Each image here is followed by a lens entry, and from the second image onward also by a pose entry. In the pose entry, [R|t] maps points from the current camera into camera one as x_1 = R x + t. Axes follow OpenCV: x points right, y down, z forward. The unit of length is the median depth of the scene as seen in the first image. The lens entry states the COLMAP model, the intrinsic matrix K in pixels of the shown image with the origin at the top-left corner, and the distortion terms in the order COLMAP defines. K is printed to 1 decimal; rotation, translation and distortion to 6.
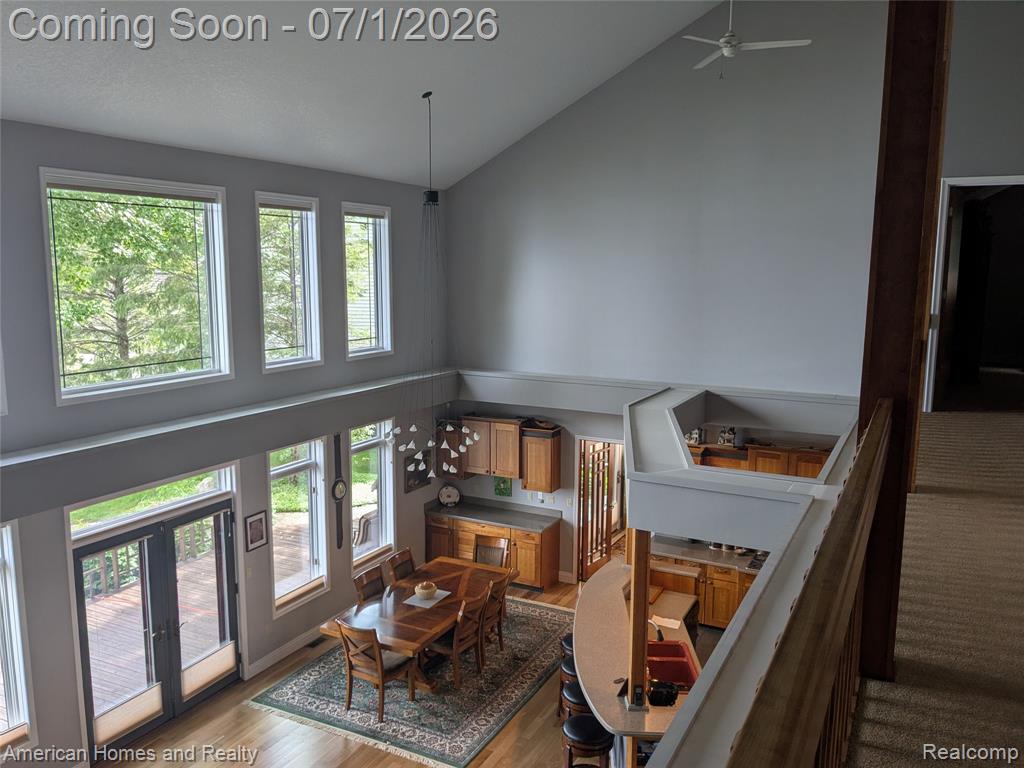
lens RADIAL K [[814.2, 0, 507.7], [0, 814.2, 385.3], [0, 0, 1]] dist [0.065022, -0.114991]
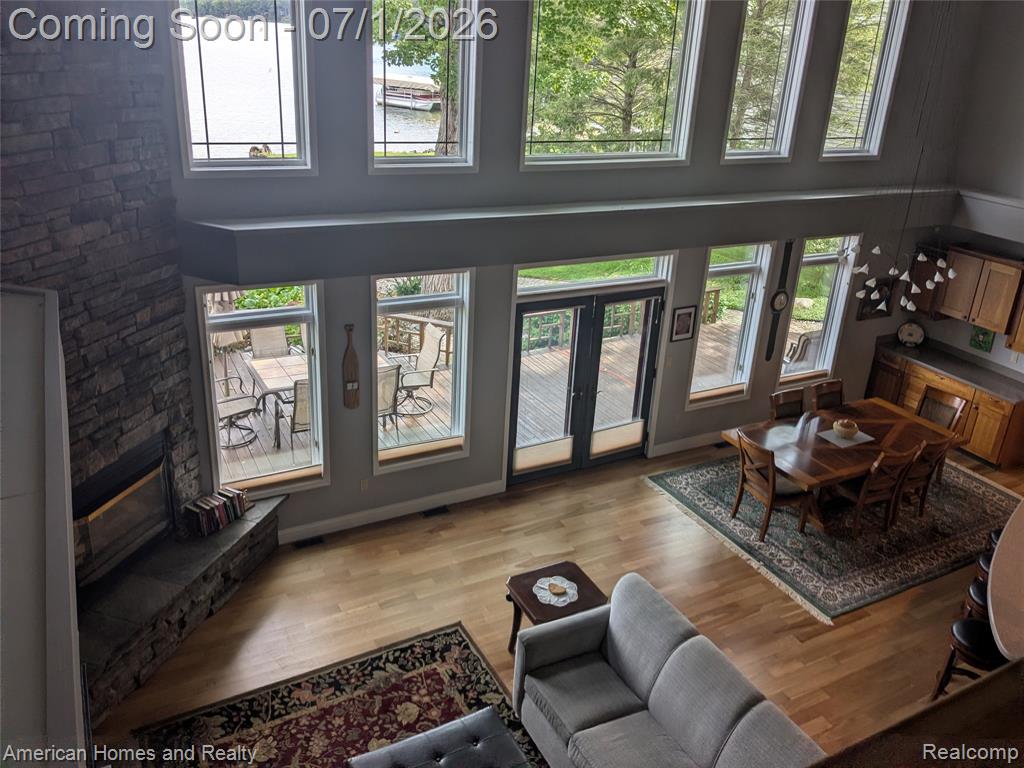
lens RADIAL K [[812.5, 0, 517.2], [0, 812.5, 361.4], [0, 0, 1]] dist [0.068978, -0.122246]
pose [[0.826165, 0.249528, -0.505161, 0.040527], [-0.132725, 0.957543, 0.255922, -0.006666], [0.547573, -0.144386, 0.824207, 0.056752]]
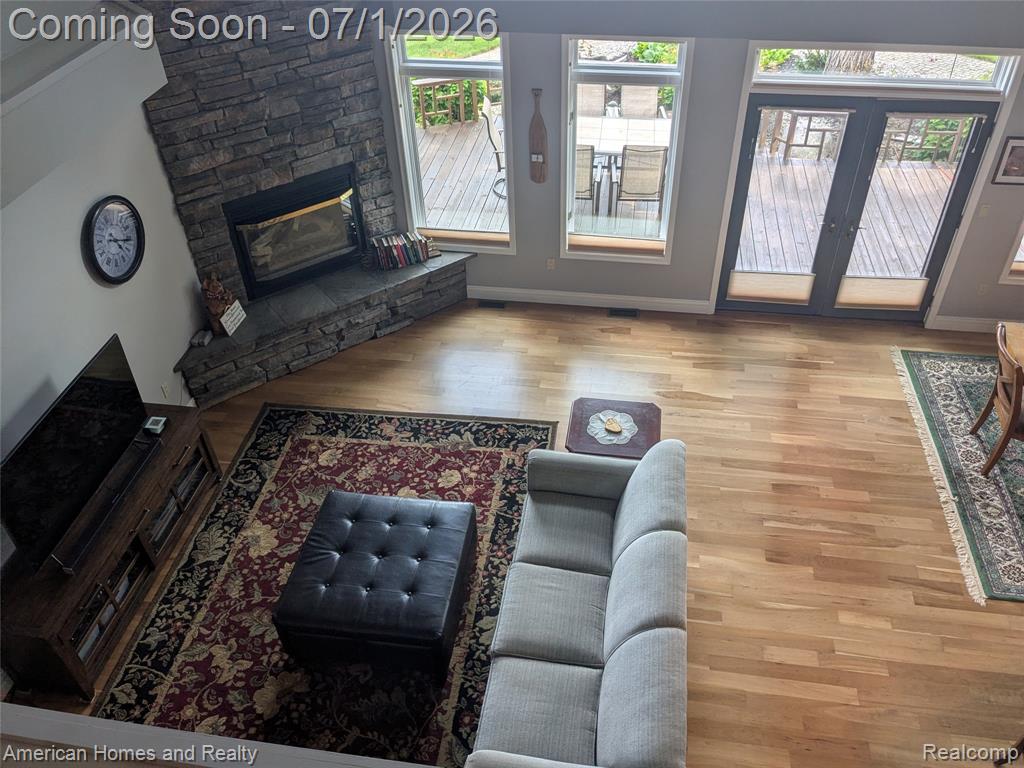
lens RADIAL K [[812.5, 0, 517.2], [0, 812.5, 361.4], [0, 0, 1]] dist [0.068978, -0.122246]
pose [[0.325433, 0.583563, -0.744008, 0.174517], [-0.114485, 0.805368, 0.581615, -0.043006], [0.938609, -0.104099, 0.328902, 0.337585]]
